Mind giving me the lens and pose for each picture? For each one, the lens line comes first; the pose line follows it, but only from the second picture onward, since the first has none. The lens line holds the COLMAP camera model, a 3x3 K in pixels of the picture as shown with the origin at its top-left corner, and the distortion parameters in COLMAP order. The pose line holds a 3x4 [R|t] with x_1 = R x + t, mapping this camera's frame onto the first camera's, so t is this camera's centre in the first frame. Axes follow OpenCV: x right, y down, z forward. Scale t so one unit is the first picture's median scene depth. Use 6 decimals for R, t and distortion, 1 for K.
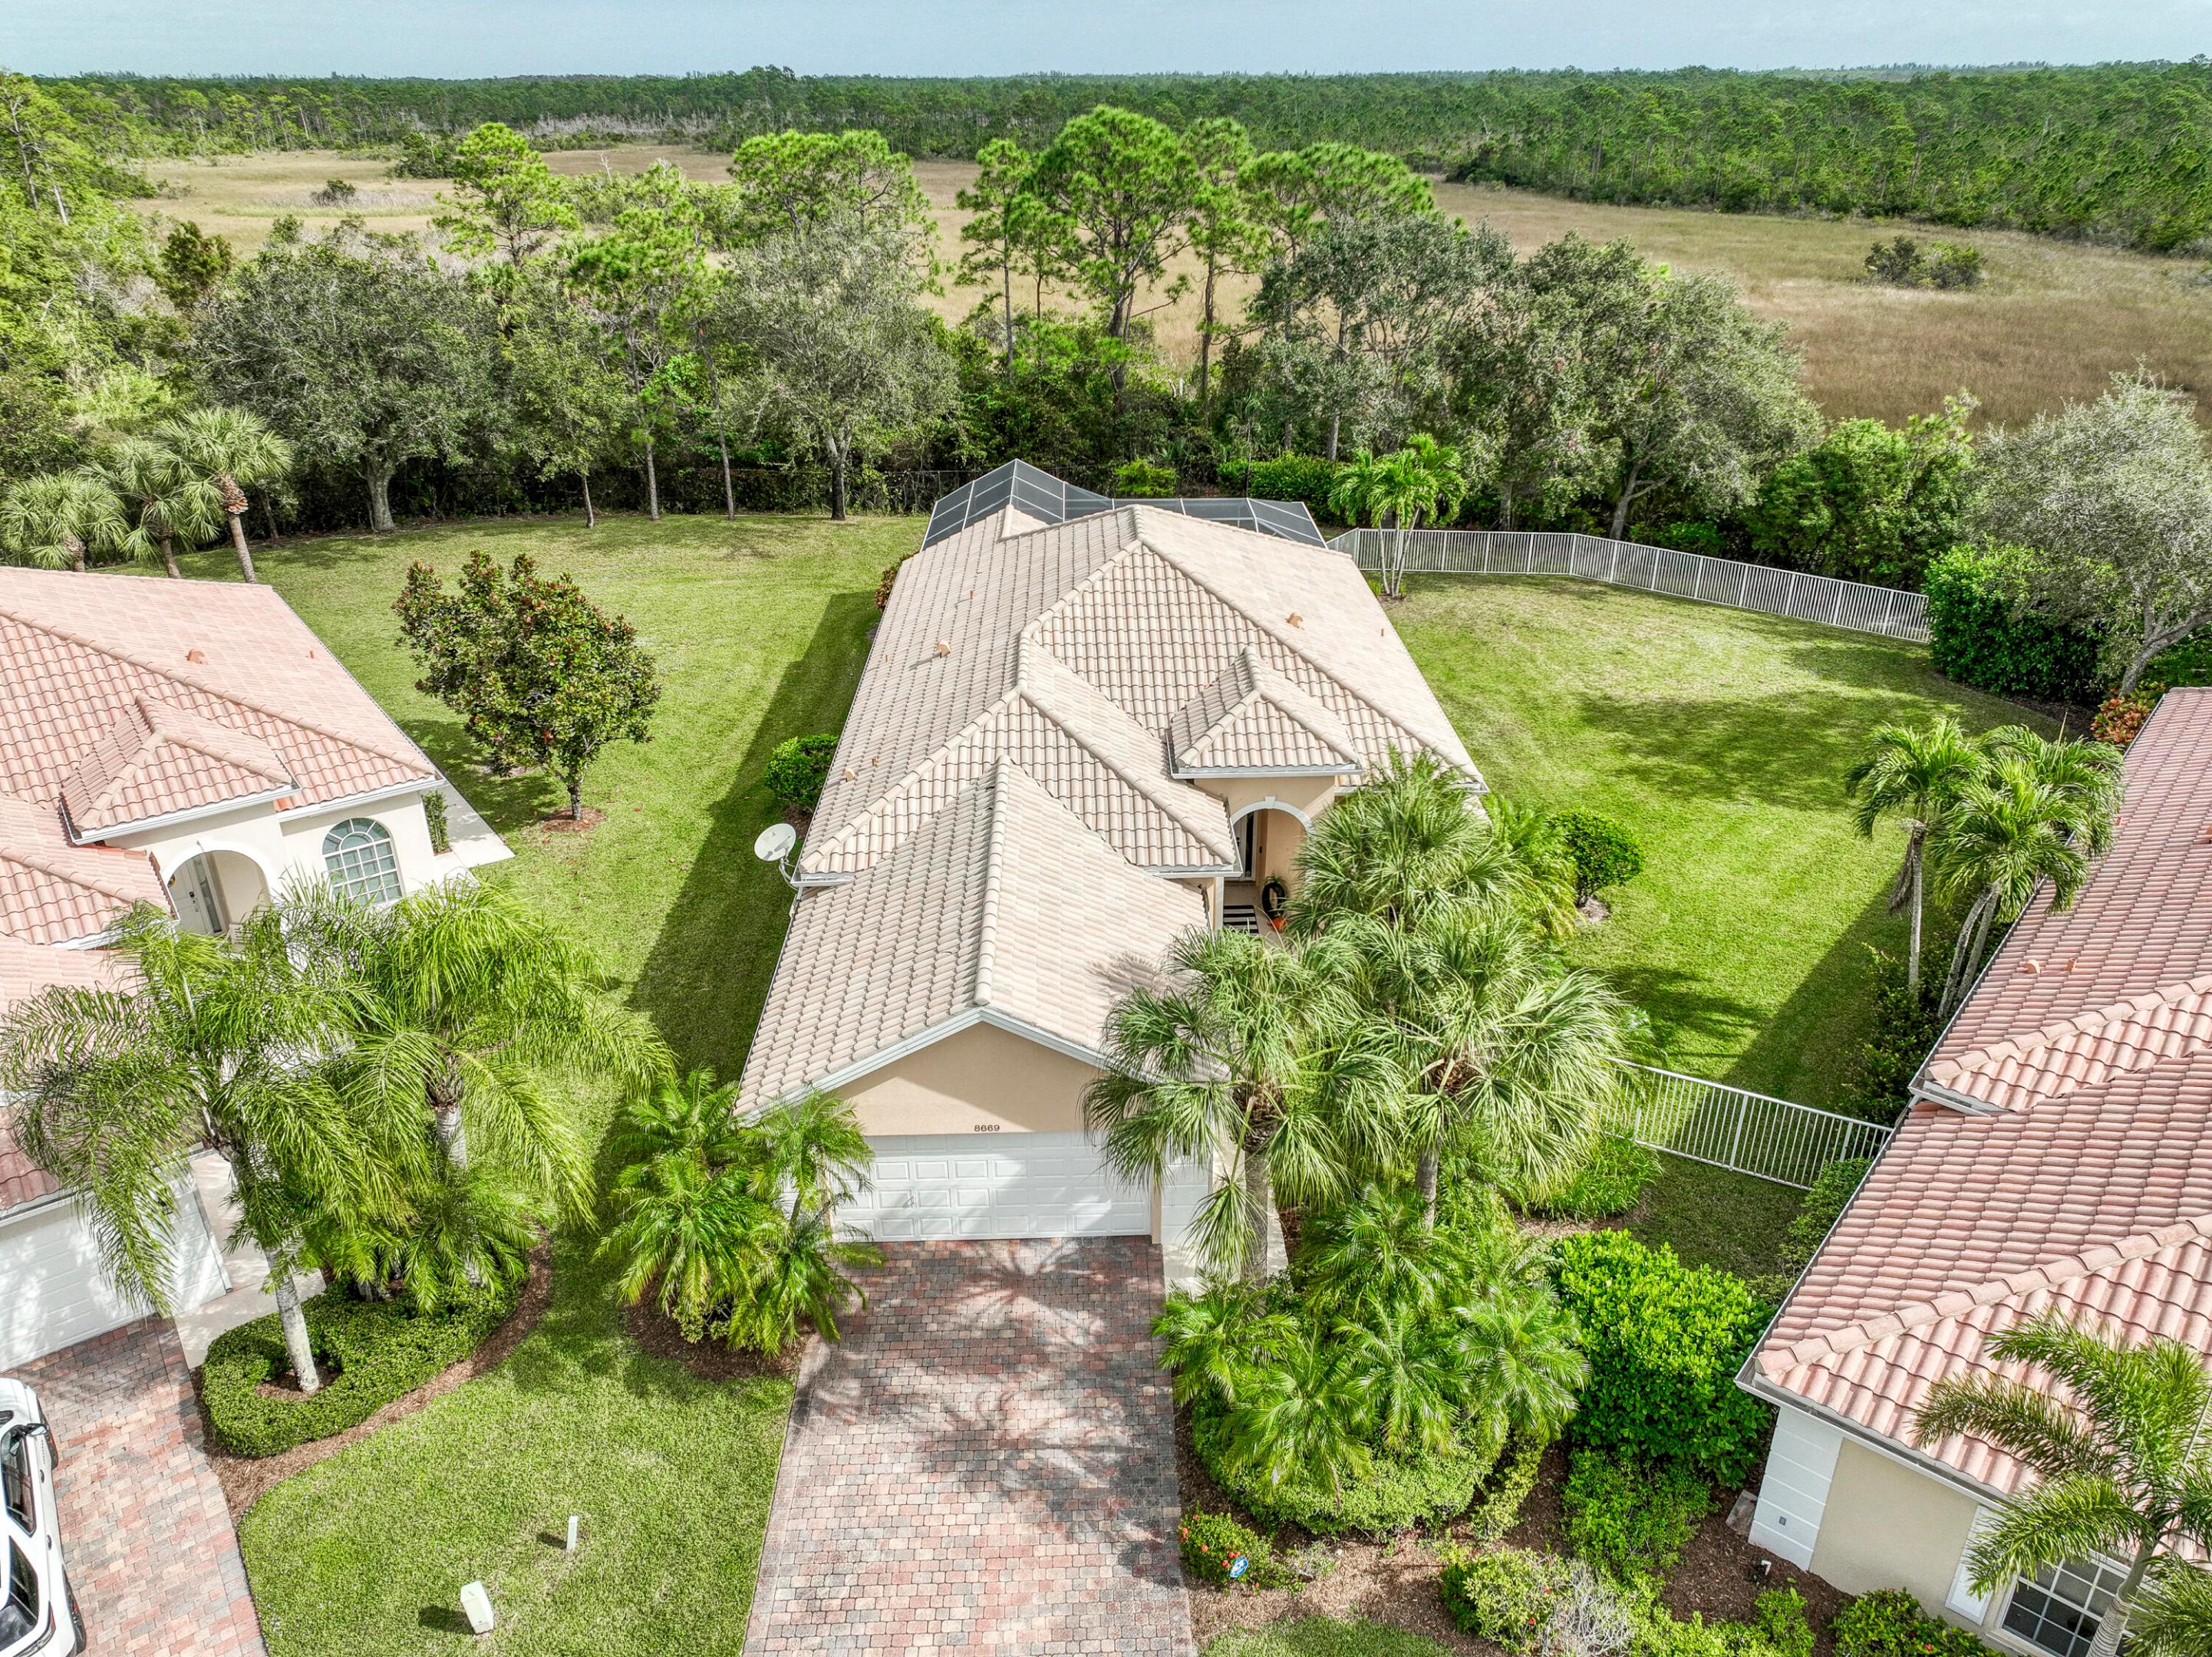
lens RADIAL K [[1544.9, 0, 1106.0], [0, 1544.9, 828.5], [0, 0, 1]] dist [-0.005702, 0.024512]
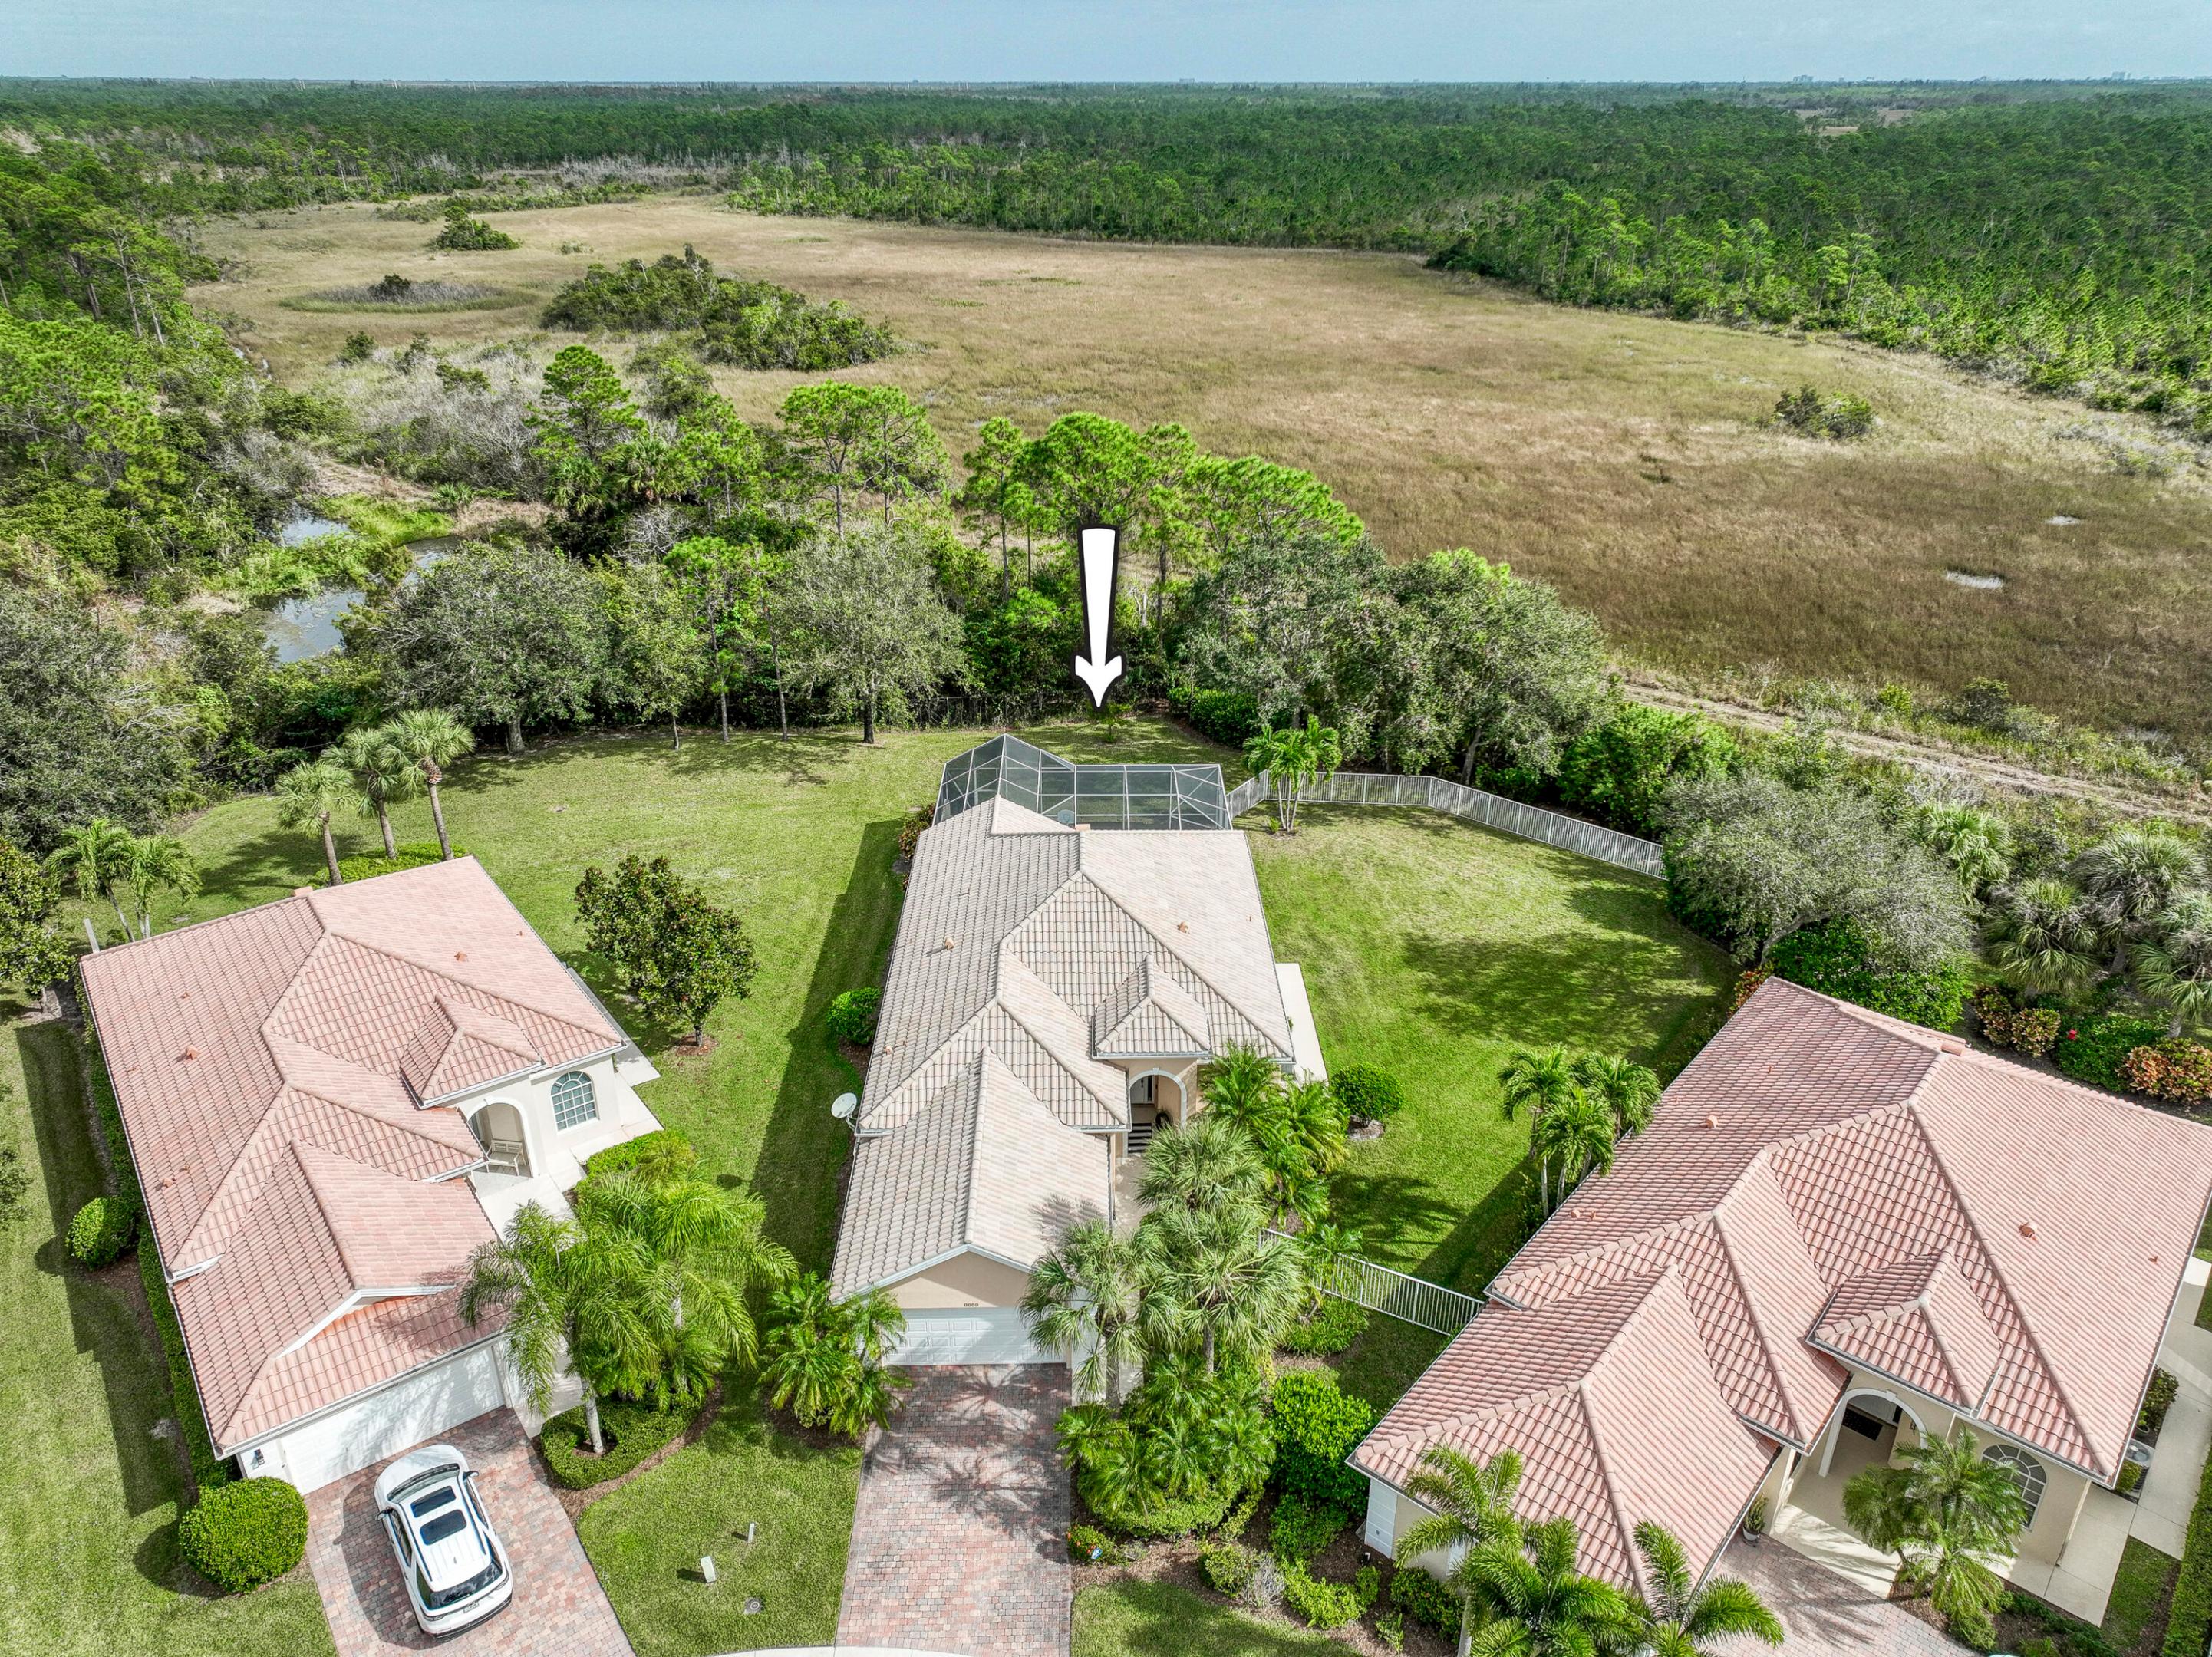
lens RADIAL K [[1557.8, 0, 1106.0], [0, 1557.8, 828.5], [0, 0, 1]] dist [0.003712, 0.005435]
pose [[0.999954, 0.008350, -0.004710, 0.077138], [-0.008332, 0.999958, 0.003766, -0.342696], [0.004741, -0.003726, 0.999982, -0.744014]]
